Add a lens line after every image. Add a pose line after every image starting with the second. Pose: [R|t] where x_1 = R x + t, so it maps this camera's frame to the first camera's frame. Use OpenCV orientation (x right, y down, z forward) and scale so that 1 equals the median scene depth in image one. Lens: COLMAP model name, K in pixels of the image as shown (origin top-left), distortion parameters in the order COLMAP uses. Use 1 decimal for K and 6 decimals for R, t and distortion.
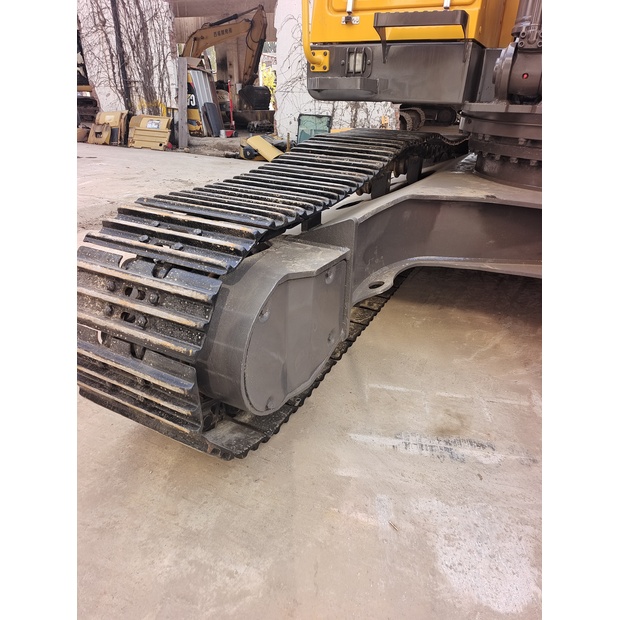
lens RADIAL K [[417.2, 0, 312.2], [0, 417.2, 307.6], [0, 0, 1]] dist [0.055553, -0.031160]
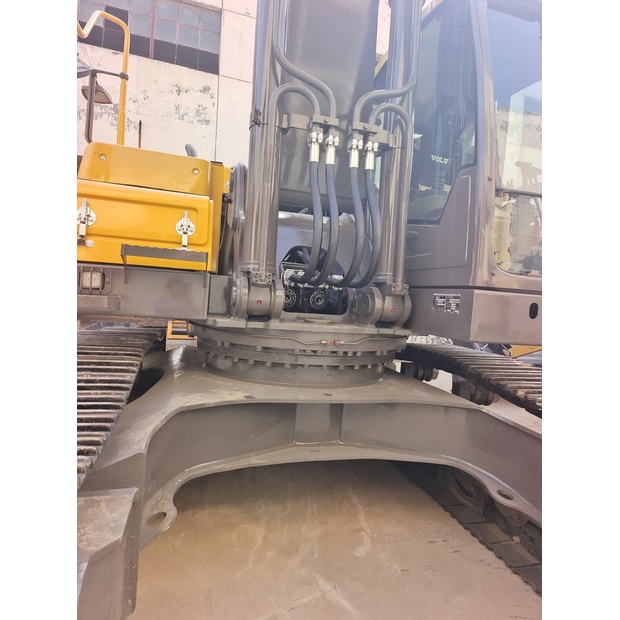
lens RADIAL K [[417.2, 0, 313.7], [0, 417.2, 312.3], [0, 0, 1]] dist [0.055553, -0.031160]
pose [[0.731272, -0.004661, 0.682070, -0.190475], [0.265994, 0.922754, -0.278877, -0.113554], [-0.628083, 0.385362, 0.676024, 0.067349]]
